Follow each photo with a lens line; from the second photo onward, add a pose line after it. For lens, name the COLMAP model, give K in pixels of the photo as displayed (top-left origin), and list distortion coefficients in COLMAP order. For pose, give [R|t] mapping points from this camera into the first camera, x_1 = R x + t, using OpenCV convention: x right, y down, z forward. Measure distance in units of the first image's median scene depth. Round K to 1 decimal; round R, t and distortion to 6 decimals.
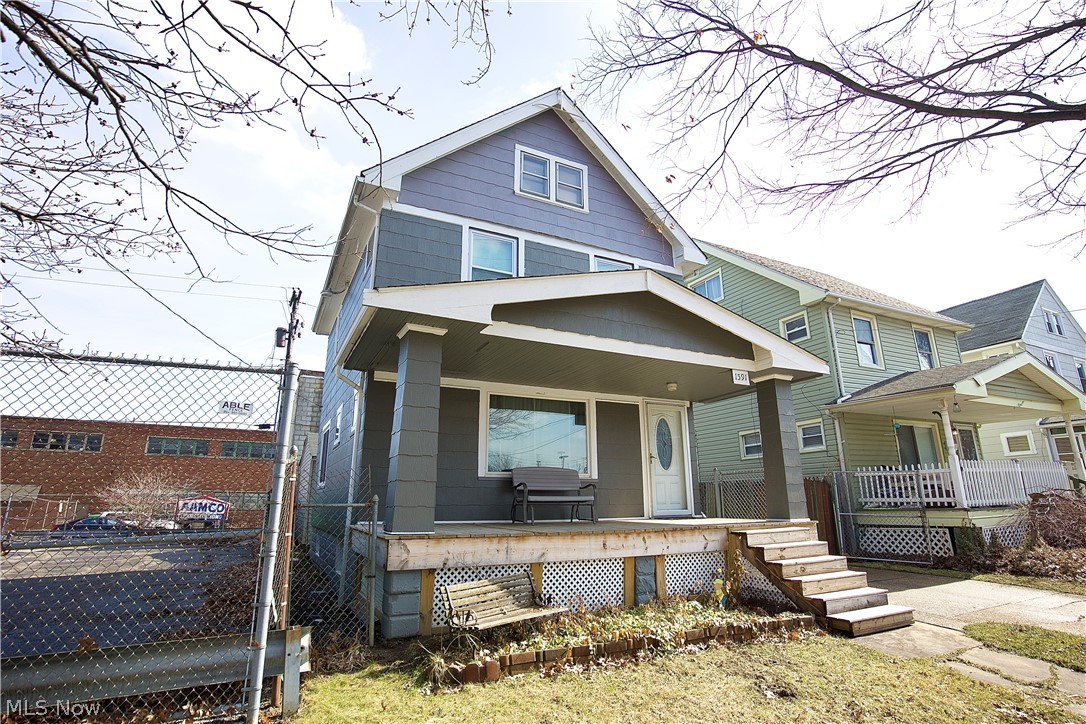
lens RADIAL K [[540.5, 0, 547.0], [0, 540.5, 351.7], [0, 0, 1]] dist [-0.051243, 0.013142]
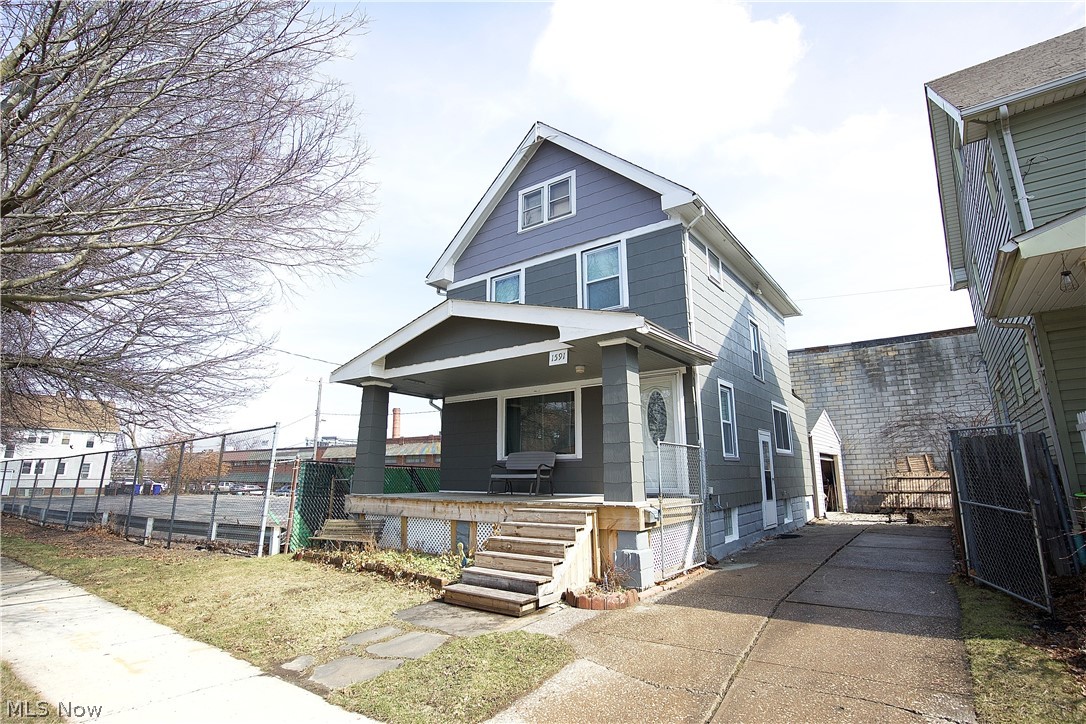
lens RADIAL K [[540.5, 0, 542.6], [0, 540.5, 347.3], [0, 0, 1]] dist [-0.051243, 0.013142]
pose [[0.446264, -0.205068, -0.871089, 1.134453], [0.240381, 0.965086, -0.104048, 0.117868], [0.862013, -0.162960, 0.479977, 0.459554]]
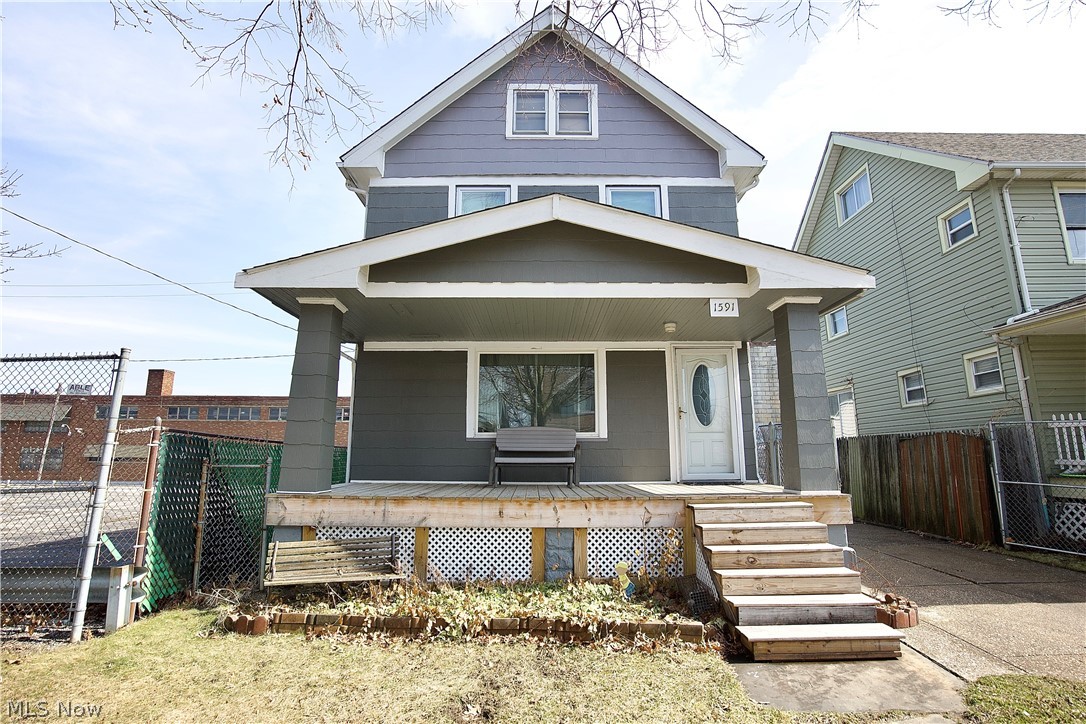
lens RADIAL K [[540.5, 0, 542.6], [0, 540.5, 350.6], [0, 0, 1]] dist [-0.051243, 0.013142]
pose [[0.891246, -0.082434, -0.445966, 0.432813], [0.116869, 0.991877, 0.050216, 0.037281], [0.438204, -0.096874, 0.893640, 0.178416]]
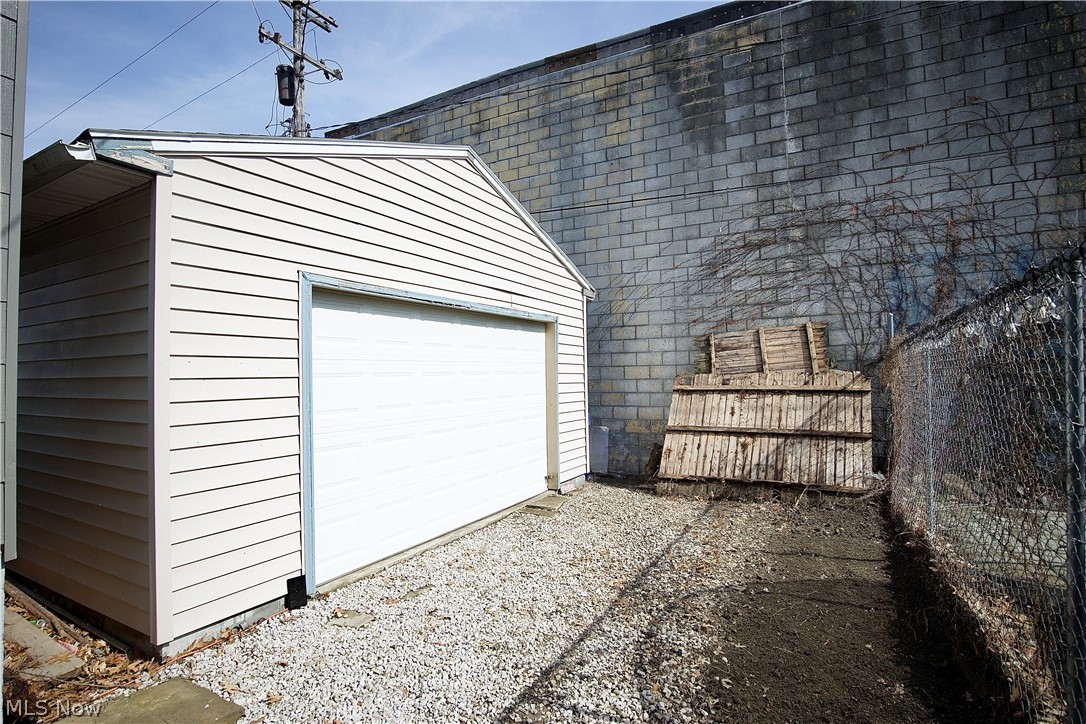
lens RADIAL K [[540.5, 0, 546.6], [0, 540.5, 344.6], [0, 0, 1]] dist [-0.051243, 0.013142]
pose [[0.573969, -0.044243, -0.817681, 0.220669], [0.227838, 0.967739, 0.107568, 0.581479], [0.786543, -0.248039, 0.565532, 2.137298]]
